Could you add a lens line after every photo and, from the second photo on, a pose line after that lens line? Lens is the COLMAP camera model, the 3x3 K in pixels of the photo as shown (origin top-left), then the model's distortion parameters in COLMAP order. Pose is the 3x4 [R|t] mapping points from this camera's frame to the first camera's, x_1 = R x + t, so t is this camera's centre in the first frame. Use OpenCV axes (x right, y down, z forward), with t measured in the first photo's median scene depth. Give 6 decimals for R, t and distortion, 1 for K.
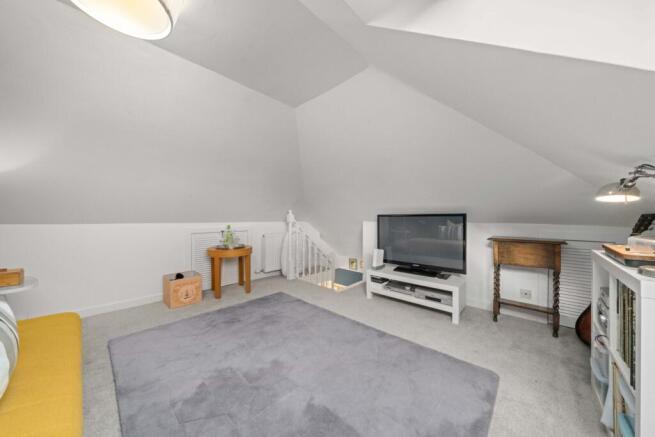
lens RADIAL K [[226.1, 0, 329.9], [0, 226.1, 216.7], [0, 0, 1]] dist [-0.001165, 0.000021]
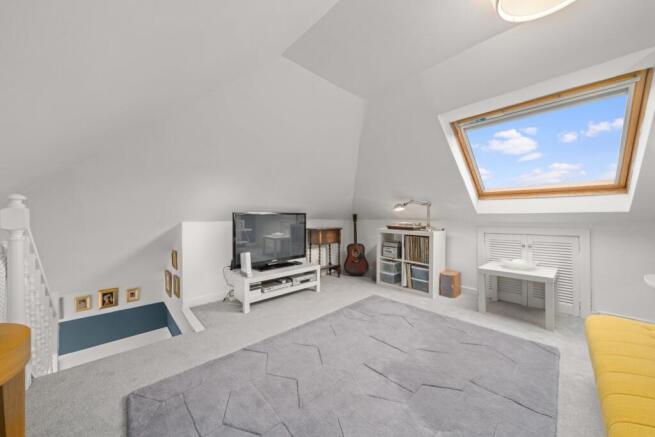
lens RADIAL K [[226.1, 0, 329.9], [0, 226.1, 217.6], [0, 0, 1]] dist [-0.001165, 0.000021]
pose [[0.064673, 0.002568, 0.997903, -0.767814], [0.005581, 0.999980, -0.002935, 0.018135], [-0.997891, 0.005759, 0.064657, 0.769230]]
